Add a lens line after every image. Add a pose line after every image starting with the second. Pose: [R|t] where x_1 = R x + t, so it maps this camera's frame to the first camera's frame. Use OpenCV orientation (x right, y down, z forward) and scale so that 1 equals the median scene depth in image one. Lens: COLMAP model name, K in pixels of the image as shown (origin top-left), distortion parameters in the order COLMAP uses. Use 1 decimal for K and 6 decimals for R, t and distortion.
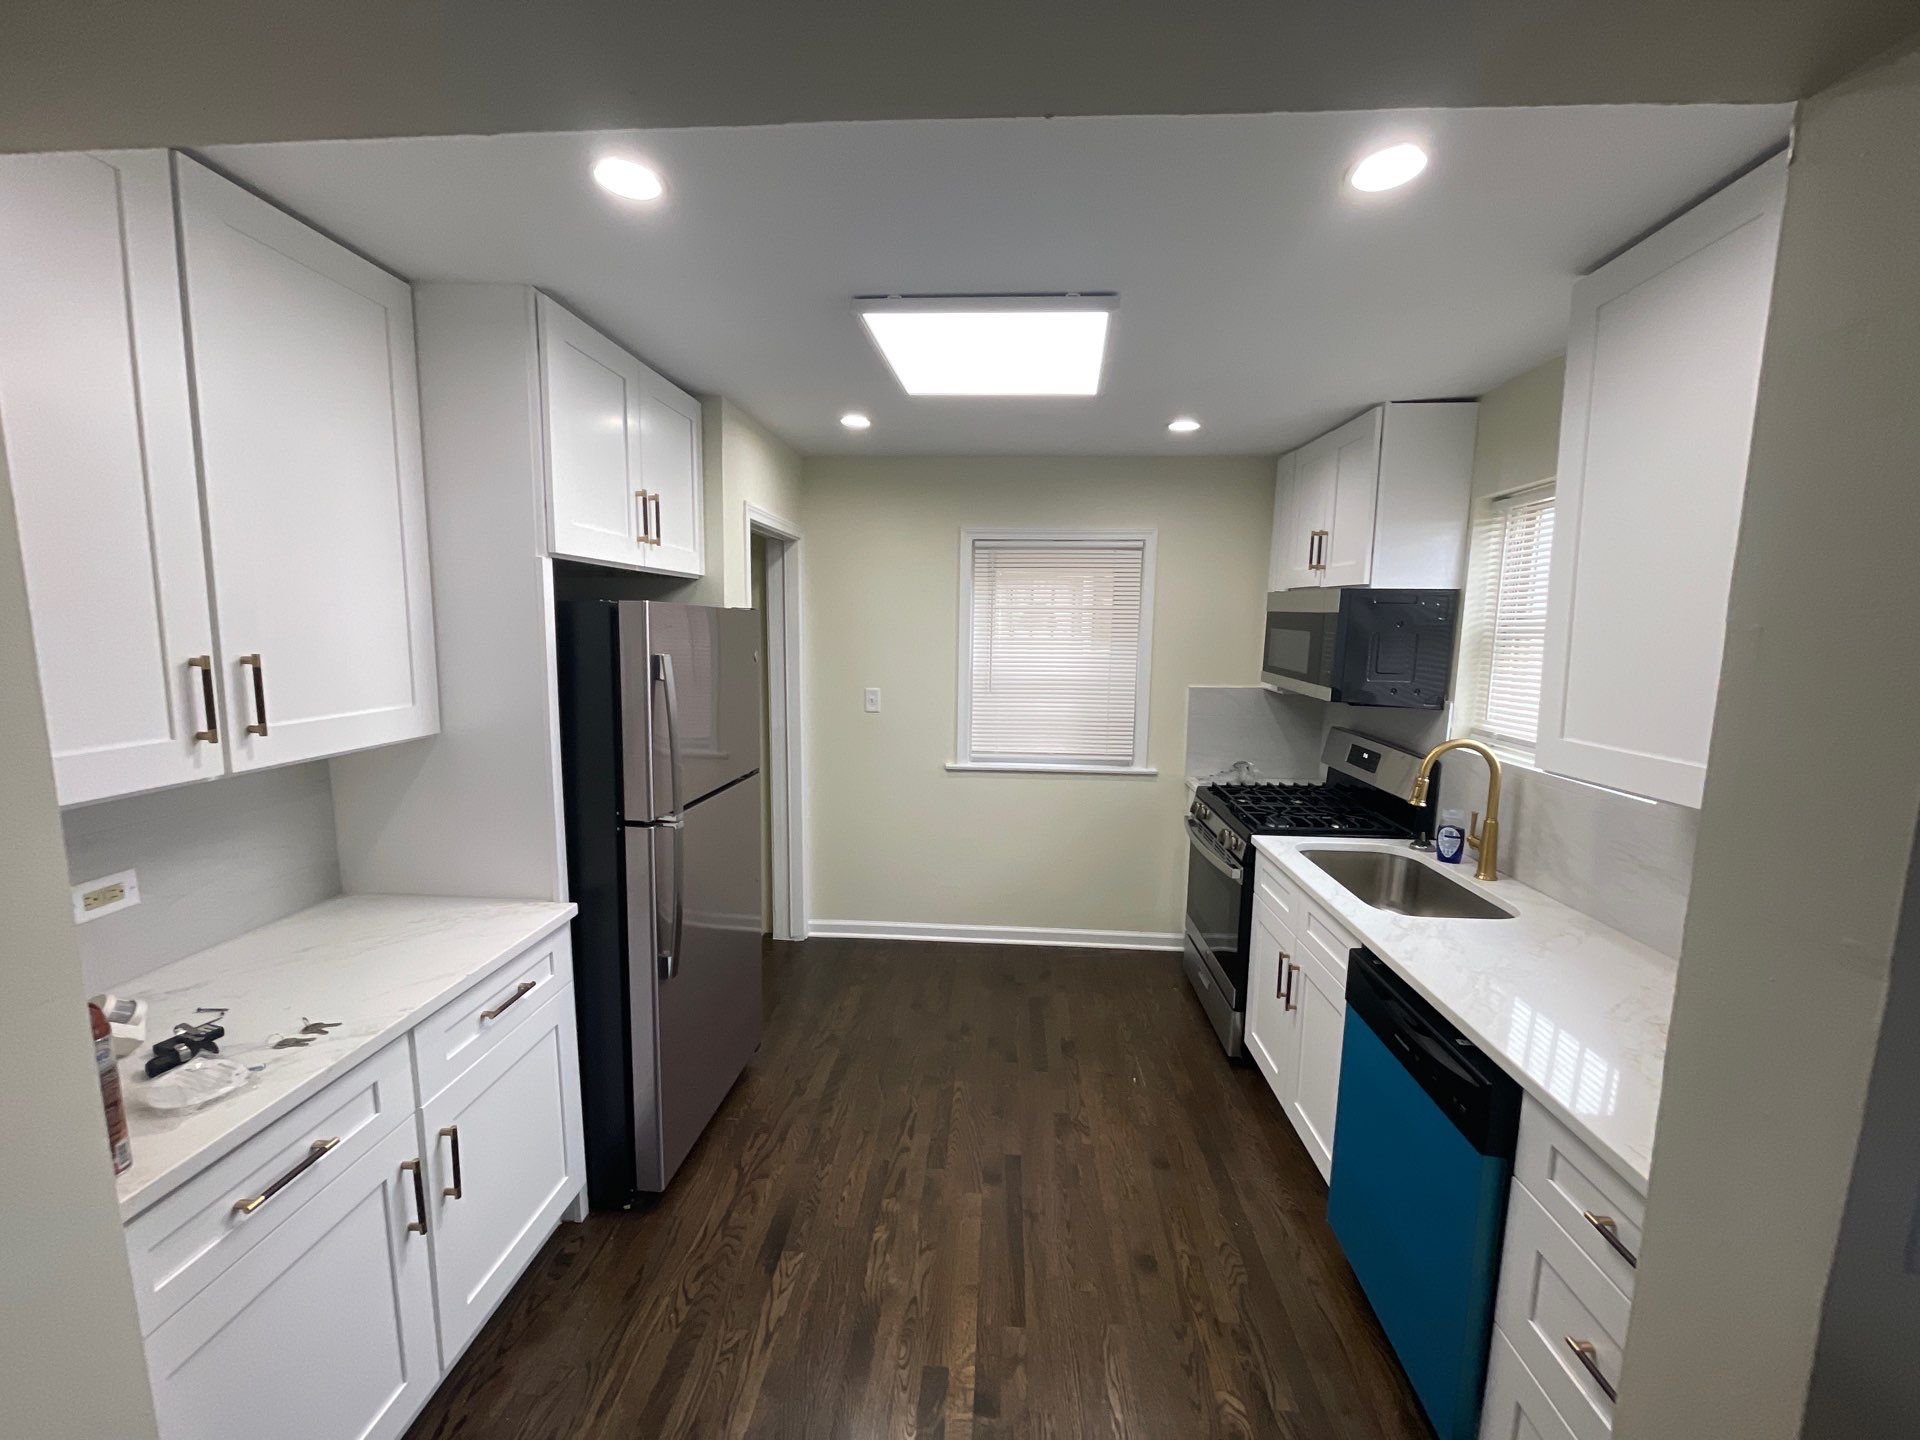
lens RADIAL K [[771.9, 0, 958.0], [0, 771.9, 726.0], [0, 0, 1]] dist [-0.003880, 0.000514]
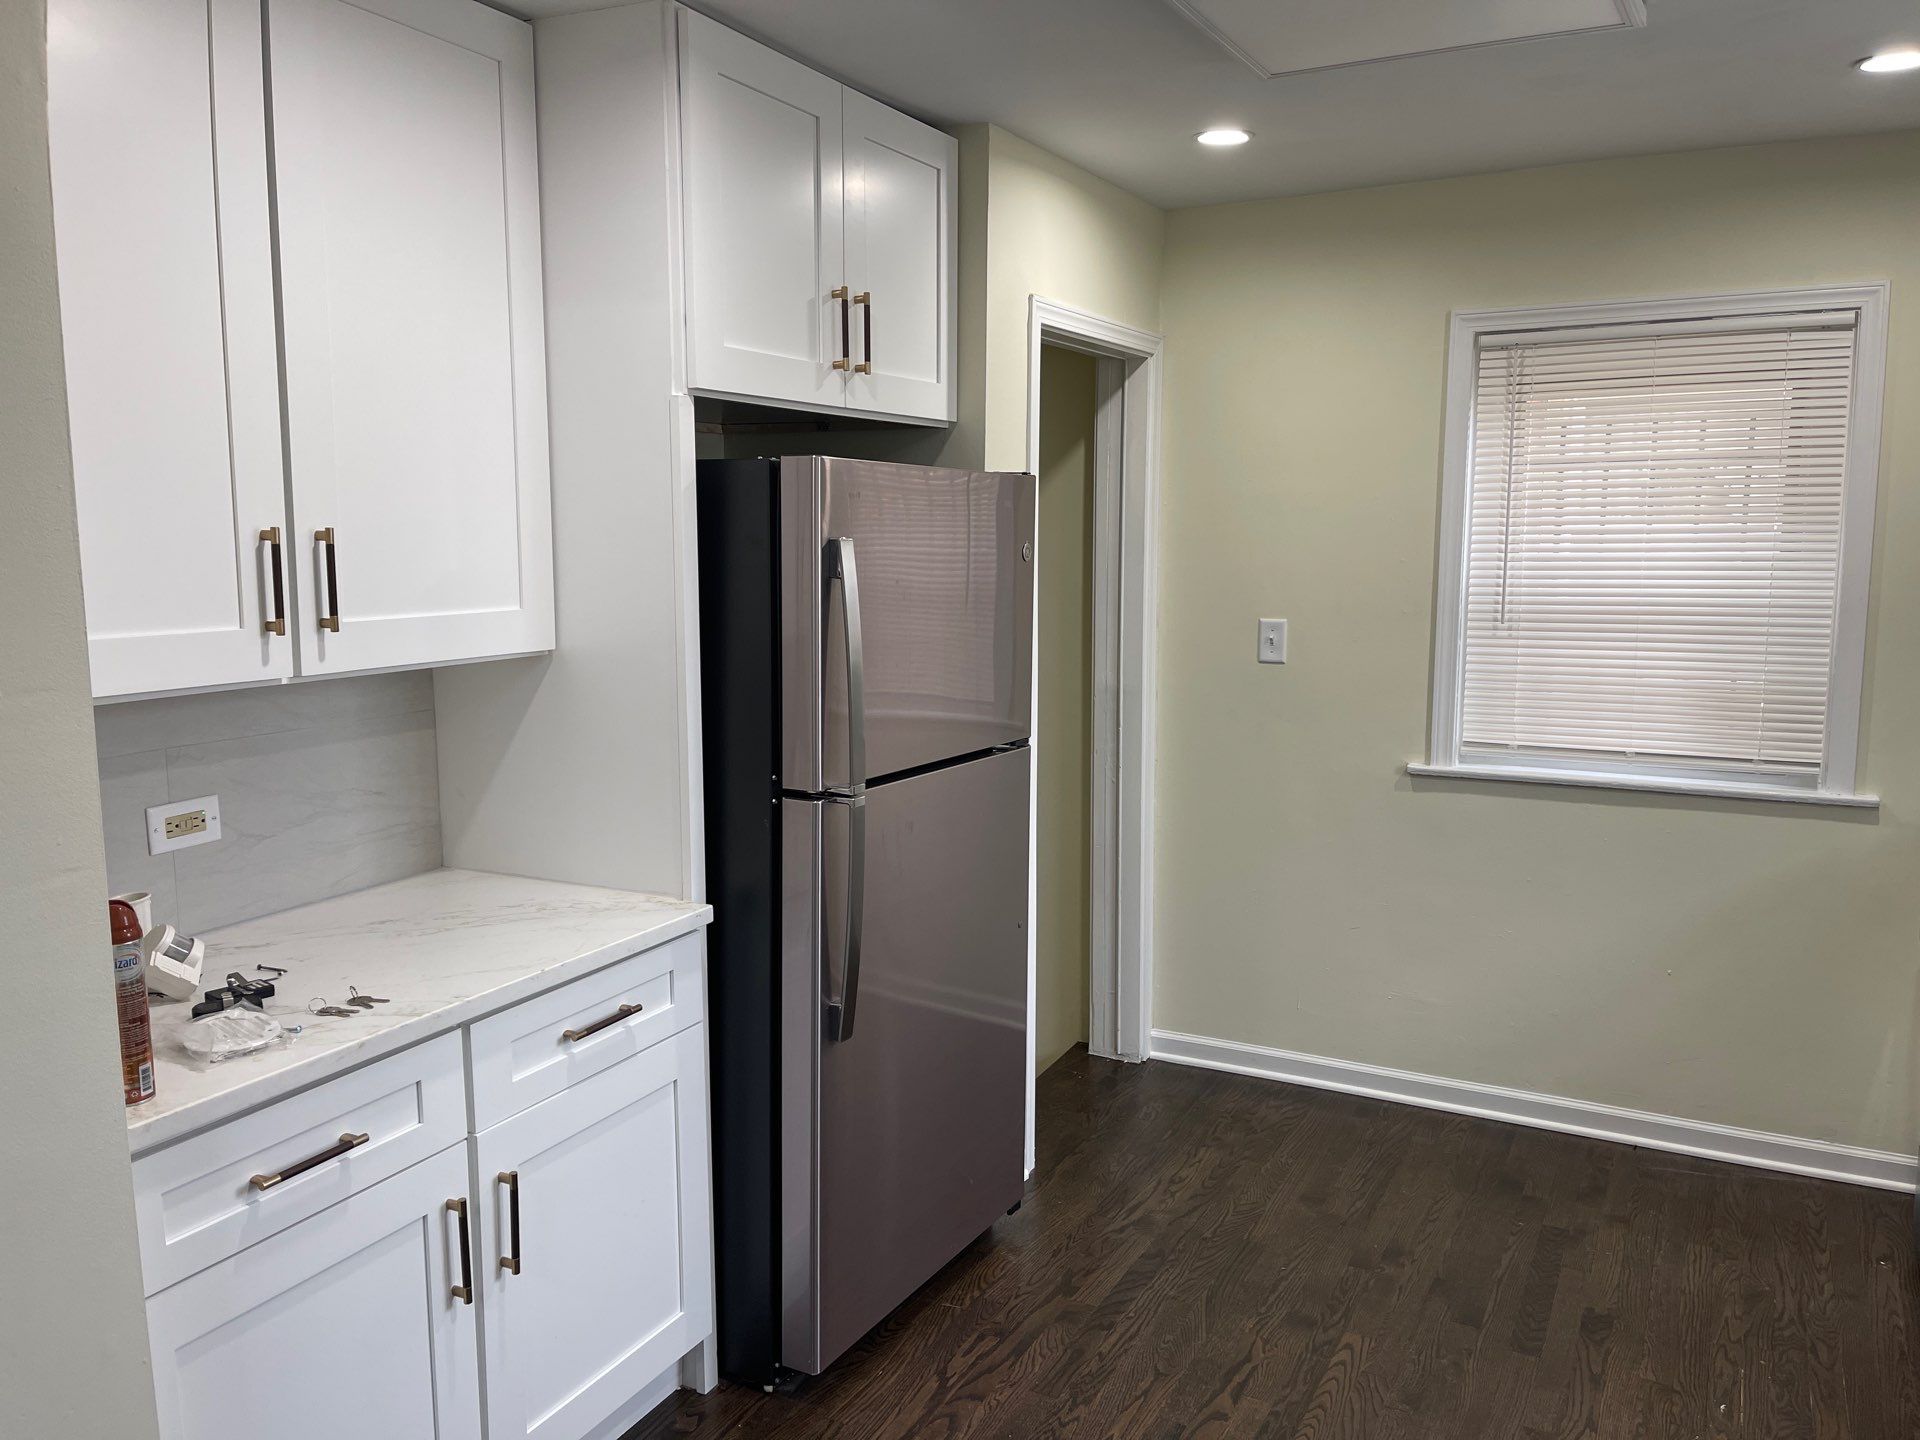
lens RADIAL K [[1463.8, 0, 958.6], [0, 1463.8, 713.8], [0, 0, 1]] dist [0.028789, -0.002997]
pose [[0.913157, 0.035306, -0.406077, 0.187534], [-0.038388, 0.999263, 0.000555, 0.045098], [0.405797, 0.015082, 0.913839, -0.075038]]
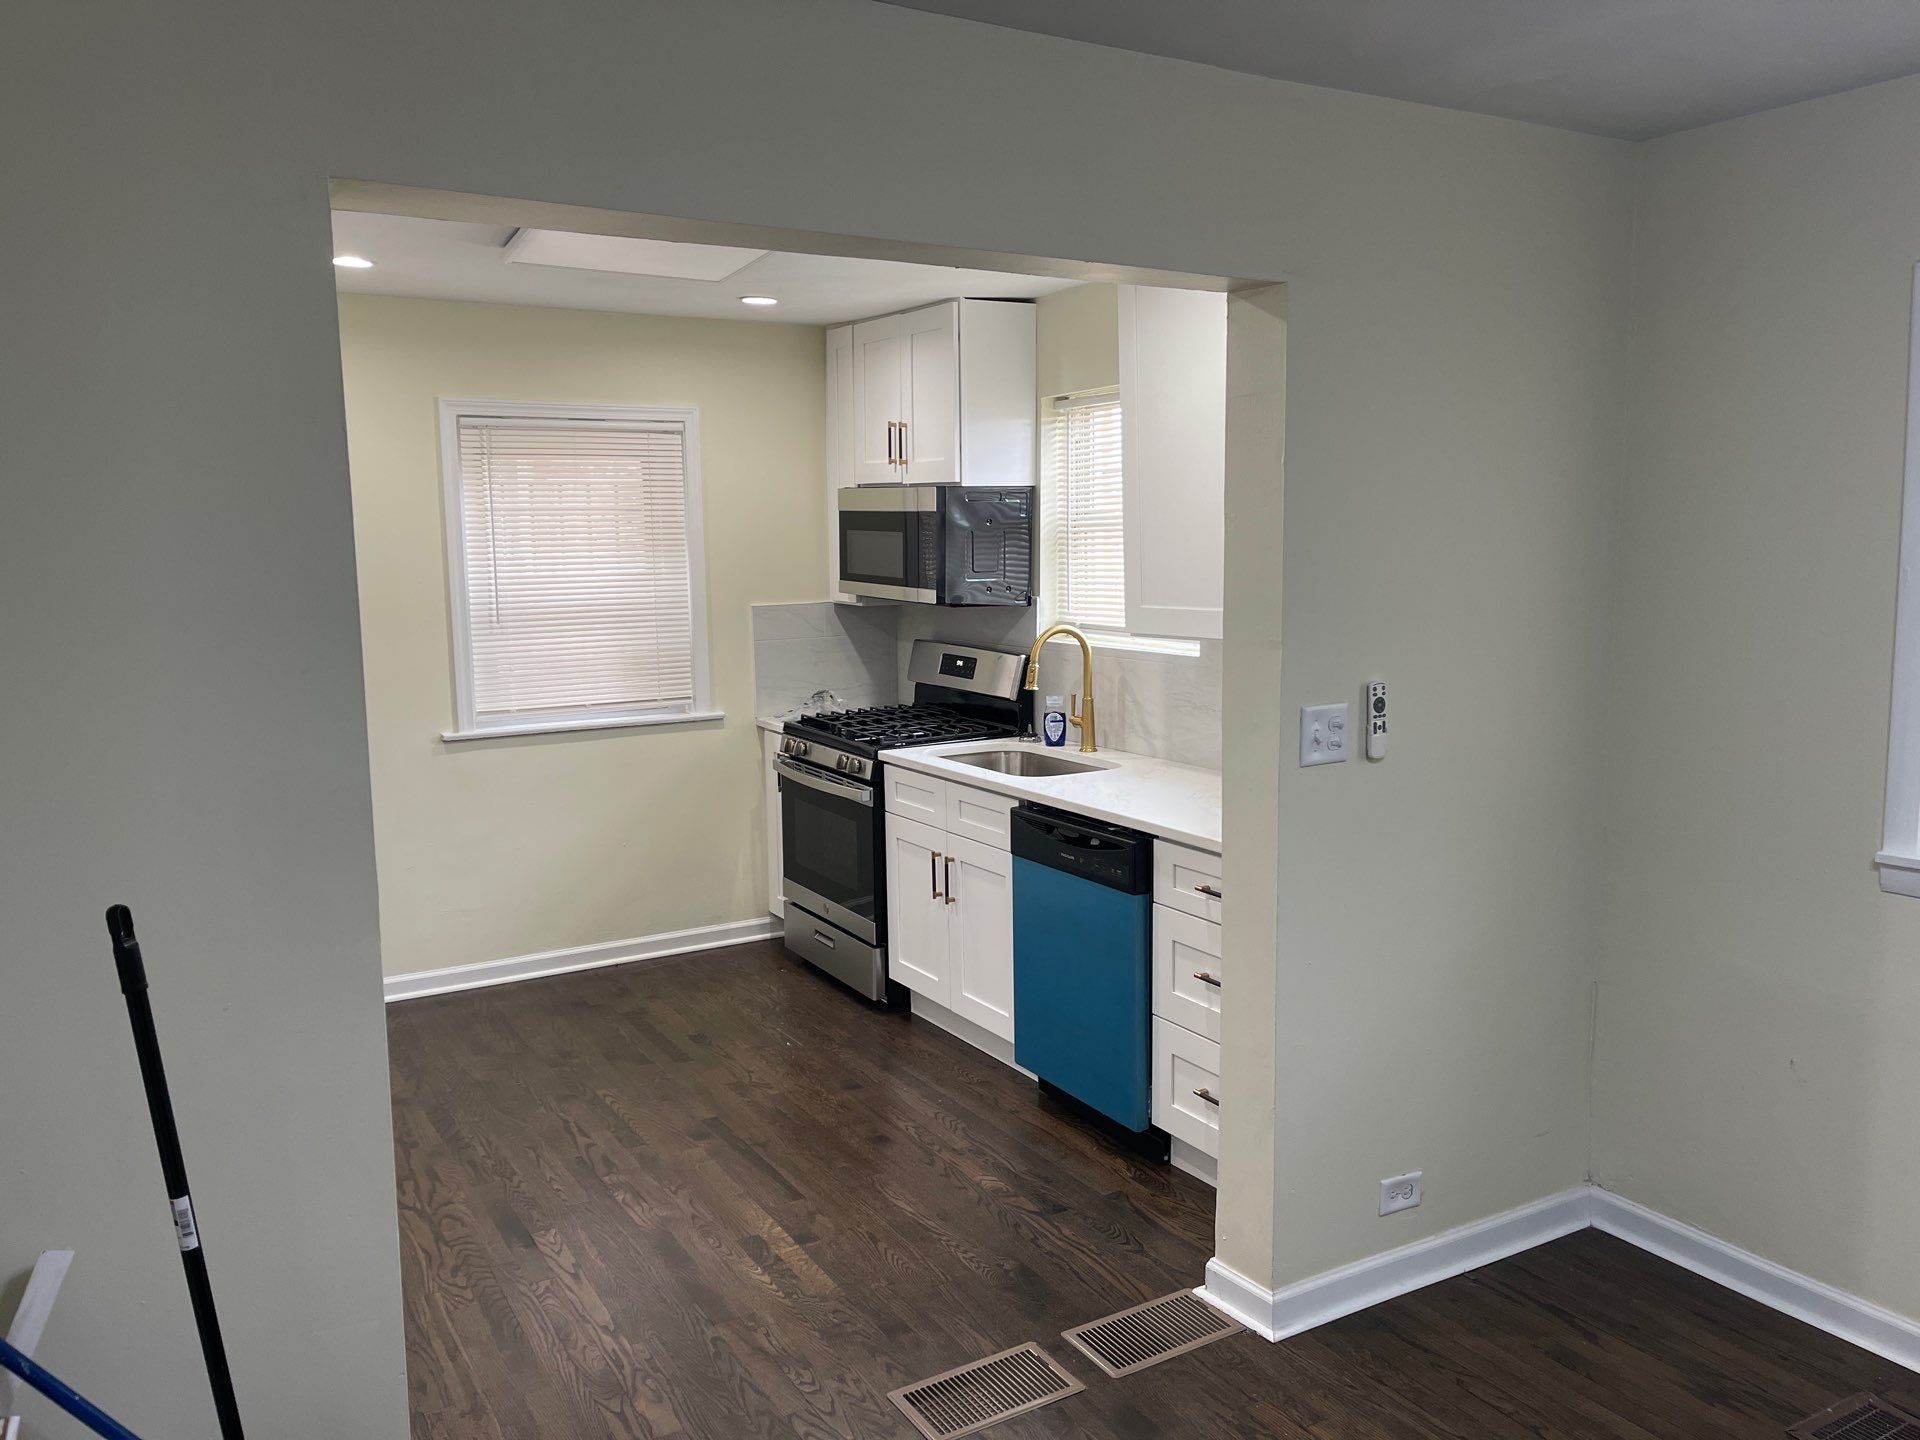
lens RADIAL K [[1431.5, 0, 960.0], [0, 1431.5, 720.0], [0, 0, 1]] dist [0.086856, -0.114406]
pose [[0.827668, -0.098753, 0.552461, -0.600475], [0.100300, 0.994577, 0.027517, 0.081678], [-0.552182, 0.032637, 0.833085, -0.610014]]
